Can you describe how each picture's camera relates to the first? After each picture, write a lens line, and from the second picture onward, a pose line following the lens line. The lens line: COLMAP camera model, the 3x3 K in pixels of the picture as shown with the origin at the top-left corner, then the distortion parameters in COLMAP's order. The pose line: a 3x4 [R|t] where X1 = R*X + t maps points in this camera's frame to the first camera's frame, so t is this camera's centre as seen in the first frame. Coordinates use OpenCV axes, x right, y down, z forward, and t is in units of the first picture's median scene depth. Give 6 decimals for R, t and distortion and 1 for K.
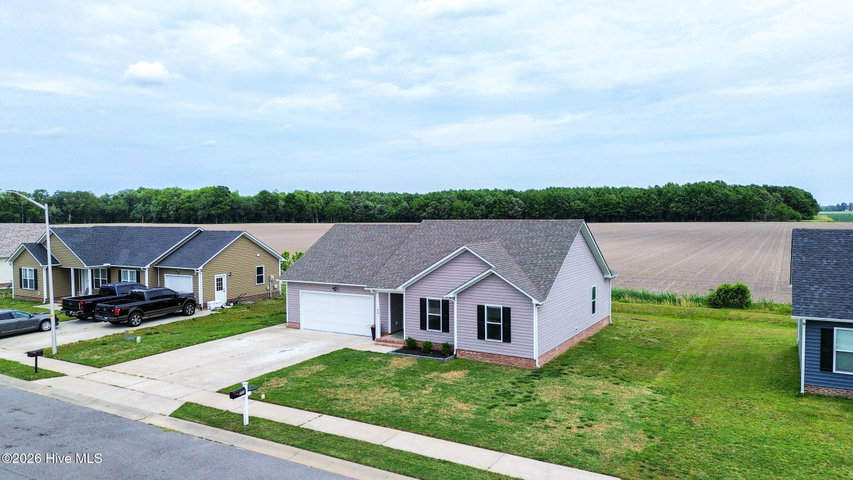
lens RADIAL K [[601.5, 0, 426.5], [0, 601.5, 240.0], [0, 0, 1]] dist [0.072340, -0.079066]
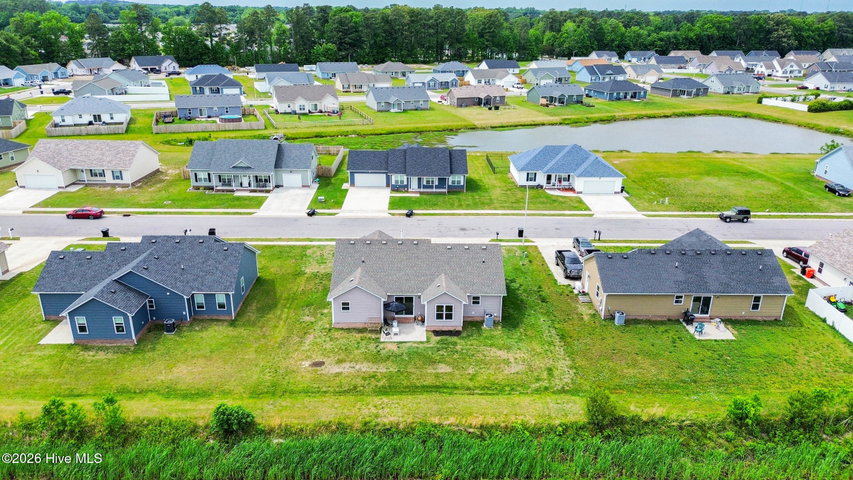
lens RADIAL K [[601.5, 0, 426.5], [0, 601.5, 240.0], [0, 0, 1]] dist [0.072340, -0.079066]
pose [[-0.850006, 0.183497, -0.493780, 1.205307], [-0.030003, 0.918981, 0.393158, -0.998258], [0.525918, 0.349001, -0.775634, 3.296977]]
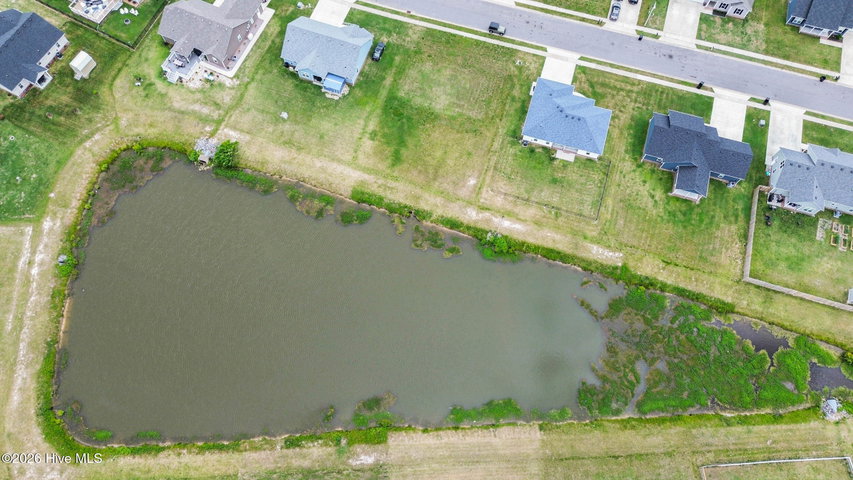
lens RADIAL K [[601.5, 0, 426.5], [0, 601.5, 240.0], [0, 0, 1]] dist [0.072340, -0.079066]
pose [[0.972002, -0.214188, 0.096620, -3.669909], [0.000451, 0.412895, 0.910779, -4.116019], [-0.234972, -0.885235, 0.401431, -2.373592]]
